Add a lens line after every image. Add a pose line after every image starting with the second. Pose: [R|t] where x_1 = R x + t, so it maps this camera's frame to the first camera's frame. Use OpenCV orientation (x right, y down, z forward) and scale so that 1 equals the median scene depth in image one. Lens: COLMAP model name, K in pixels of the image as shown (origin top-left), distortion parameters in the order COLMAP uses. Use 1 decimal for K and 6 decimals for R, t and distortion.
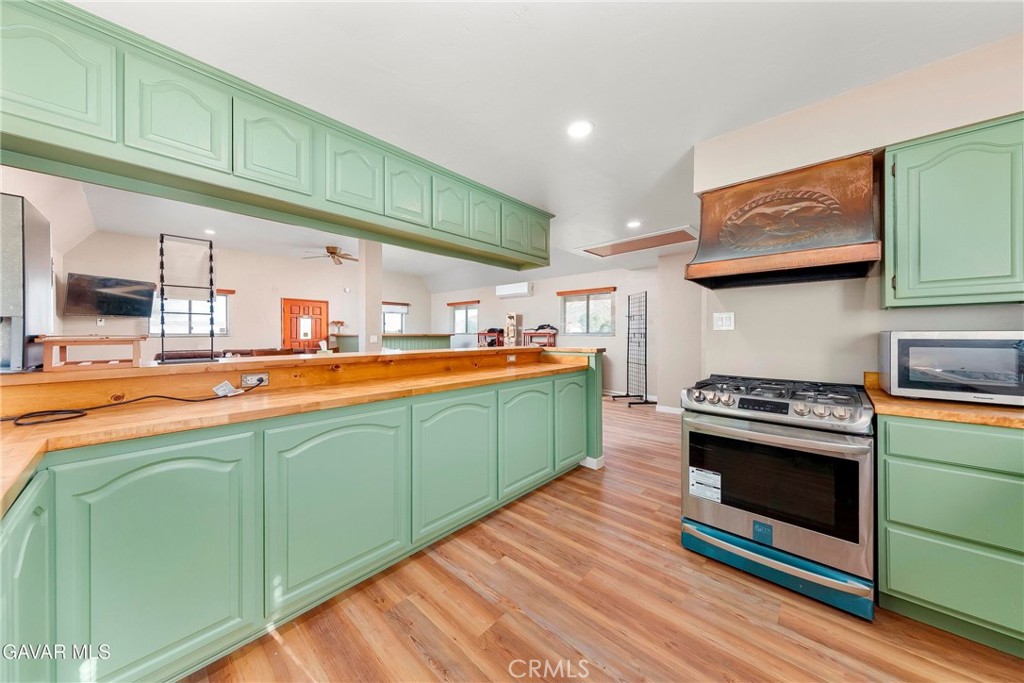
lens RADIAL K [[354.9, 0, 515.1], [0, 354.9, 334.7], [0, 0, 1]] dist [0.007711, 0.000037]
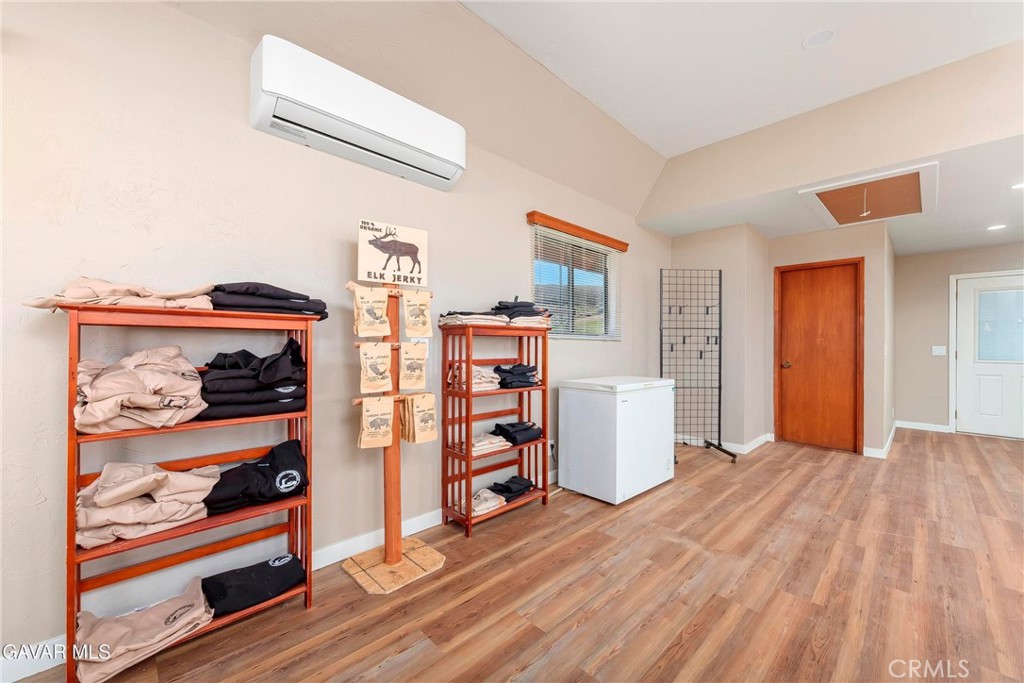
lens RADIAL K [[402.9, 0, 513.4], [0, 402.9, 343.9], [0, 0, 1]] dist [-0.001943, -0.000035]
pose [[0.041961, 0.003083, 0.999115, -0.259114], [-0.004712, 0.999985, -0.002888, 0.008874], [-0.999108, -0.004587, 0.041975, 0.965601]]
